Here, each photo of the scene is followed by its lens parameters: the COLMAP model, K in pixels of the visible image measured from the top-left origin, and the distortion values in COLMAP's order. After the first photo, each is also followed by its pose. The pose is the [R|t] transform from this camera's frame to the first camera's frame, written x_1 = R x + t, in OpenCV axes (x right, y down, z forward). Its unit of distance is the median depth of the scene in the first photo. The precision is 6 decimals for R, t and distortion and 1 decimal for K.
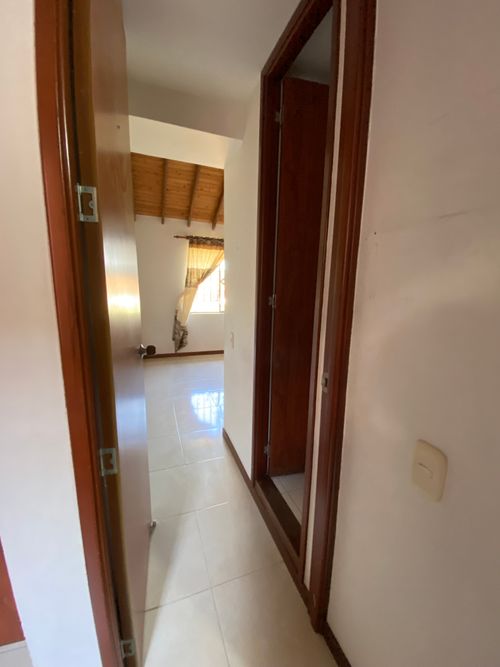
lens RADIAL K [[269.1, 0, 251.5], [0, 269.1, 332.9], [0, 0, 1]] dist [-0.011139, -0.007931]
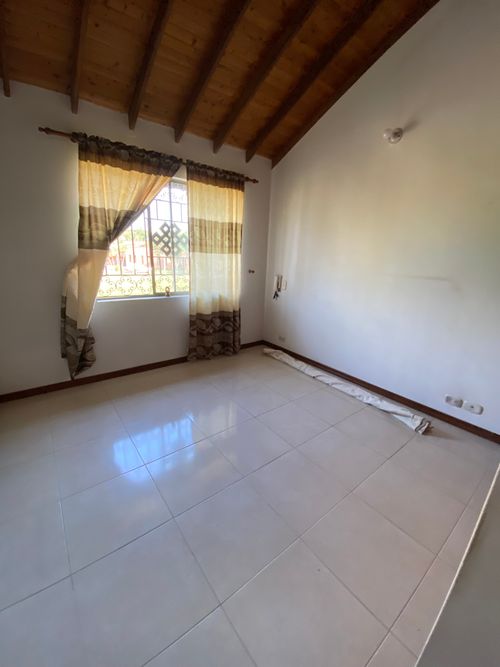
lens RADIAL K [[269.1, 0, 252.0], [0, 269.1, 333.9], [0, 0, 1]] dist [-0.011139, -0.007931]
pose [[0.955027, -0.069075, 0.288362, -0.099621], [0.033539, 0.991411, 0.126408, -0.067278], [-0.294617, -0.111052, 0.949141, 0.439663]]
